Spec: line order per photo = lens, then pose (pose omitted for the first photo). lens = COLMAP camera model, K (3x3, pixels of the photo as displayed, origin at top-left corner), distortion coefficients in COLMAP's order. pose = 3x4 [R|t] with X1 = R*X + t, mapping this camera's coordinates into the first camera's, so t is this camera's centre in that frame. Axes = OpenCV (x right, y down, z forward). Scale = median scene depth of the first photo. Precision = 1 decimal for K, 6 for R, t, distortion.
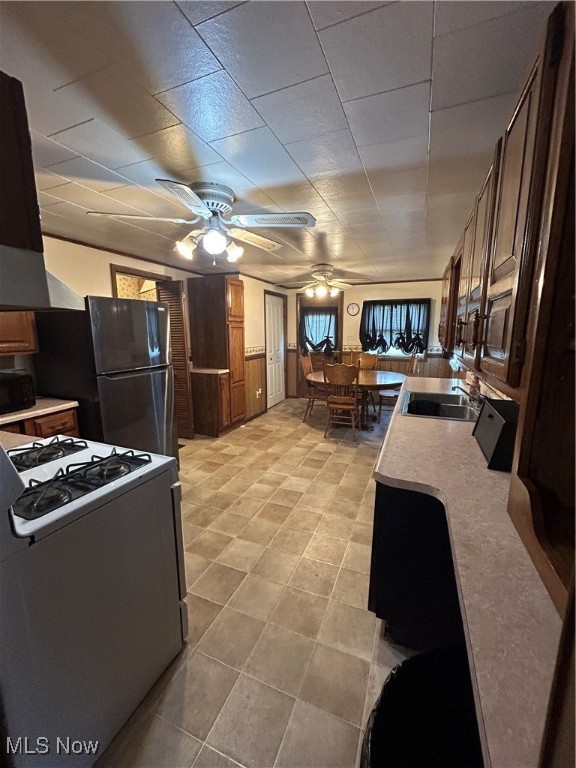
lens RADIAL K [[312.4, 0, 289.6], [0, 312.4, 386.6], [0, 0, 1]] dist [0.002382, -0.001865]
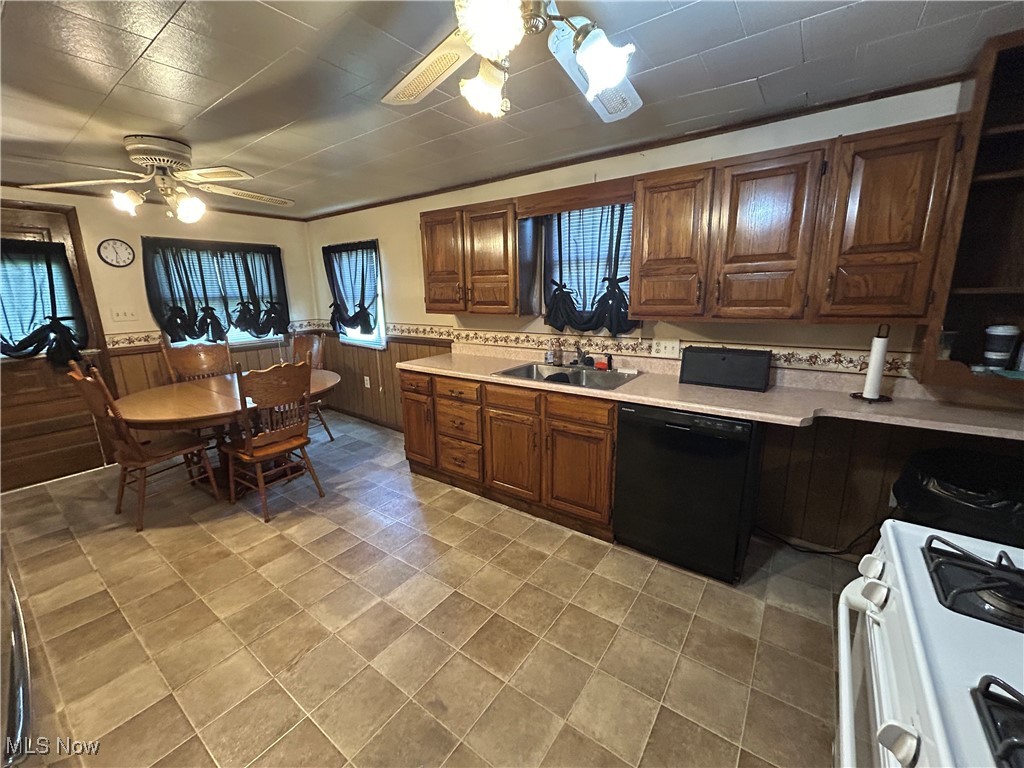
lens RADIAL K [[416.5, 0, 514.6], [0, 416.5, 380.1], [0, 0, 1]] dist [0.002382, -0.001865]
pose [[0.230797, -0.203832, 0.951412, -0.355118], [0.192149, 0.968103, 0.160796, -0.074500], [-0.953840, 0.145701, 0.262602, 0.421552]]
